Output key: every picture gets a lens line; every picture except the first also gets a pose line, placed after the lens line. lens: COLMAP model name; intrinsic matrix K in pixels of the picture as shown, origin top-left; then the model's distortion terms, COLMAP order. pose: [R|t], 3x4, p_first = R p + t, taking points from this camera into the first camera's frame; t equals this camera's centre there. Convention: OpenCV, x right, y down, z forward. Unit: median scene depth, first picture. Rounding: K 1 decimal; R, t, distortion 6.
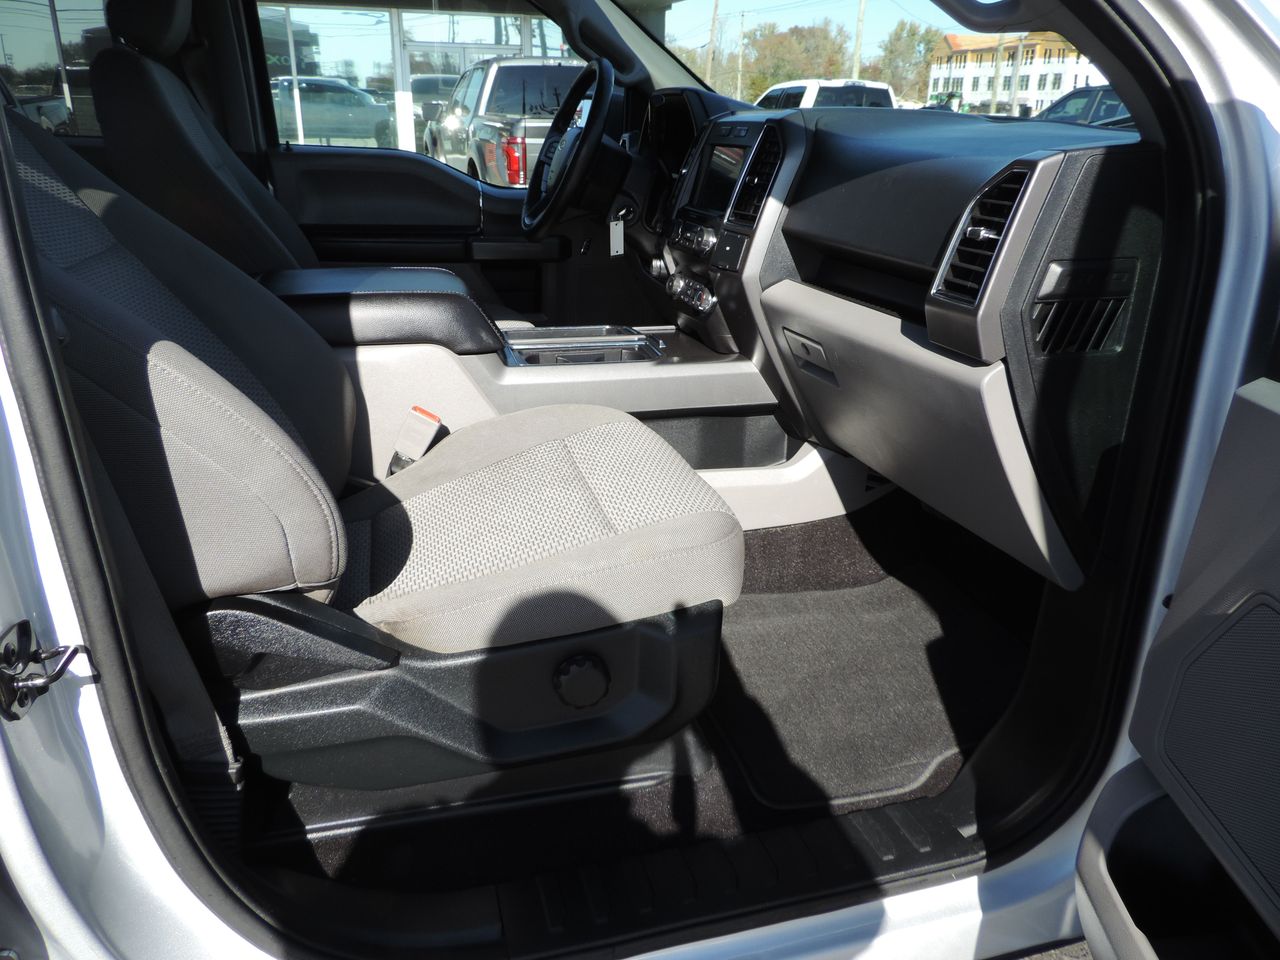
lens RADIAL K [[924.4, 0, 643.1], [0, 924.4, 479.1], [0, 0, 1]] dist [-0.007876, 0.008176]
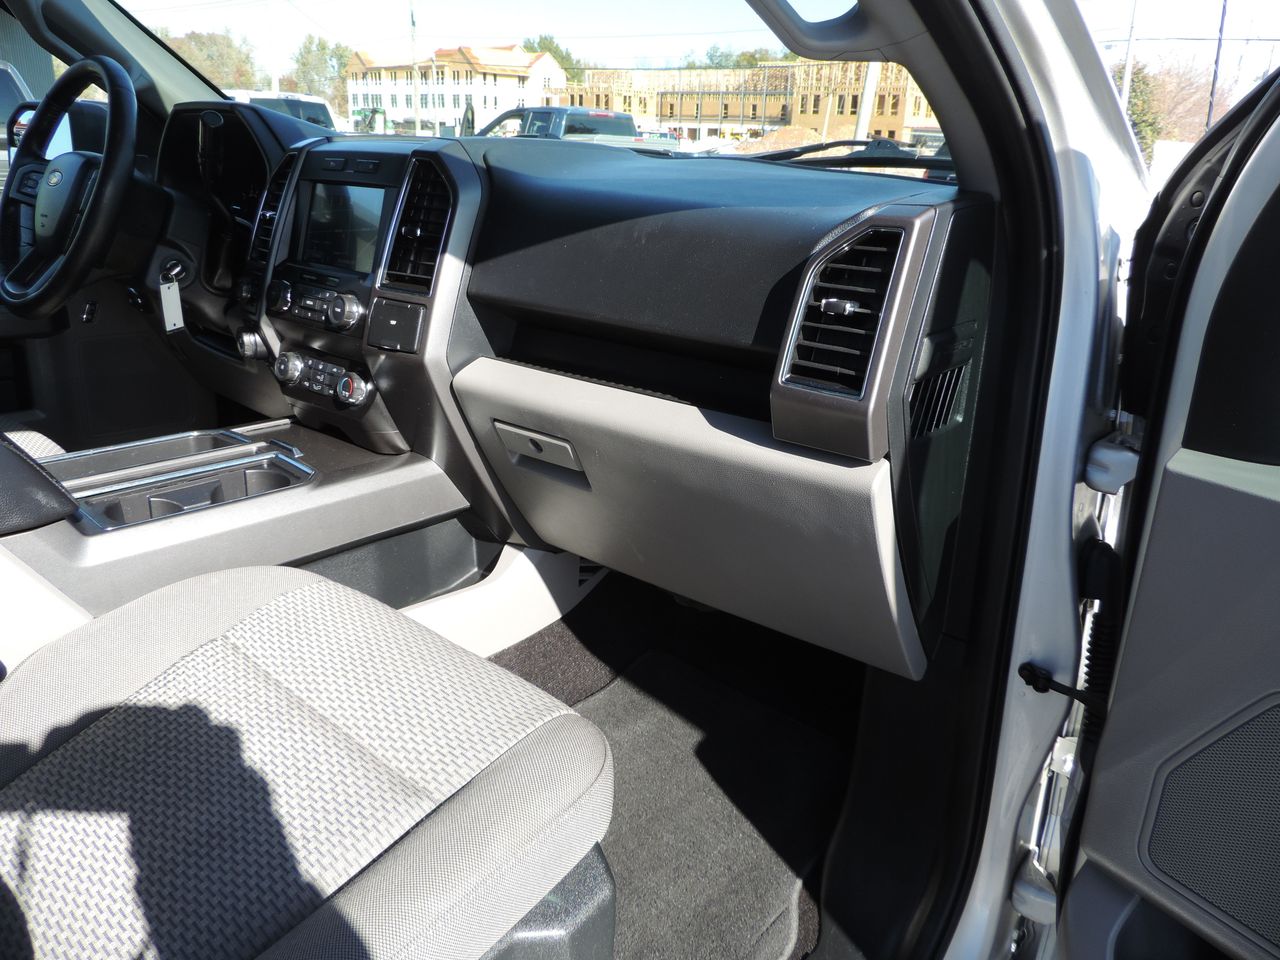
lens RADIAL K [[924.4, 0, 641.0], [0, 924.4, 476.6], [0, 0, 1]] dist [-0.007876, 0.008176]
pose [[0.844462, -0.168436, 0.508442, -0.134109], [0.176708, 0.983730, 0.032398, -0.109660], [-0.505627, 0.062486, 0.860487, 0.248698]]
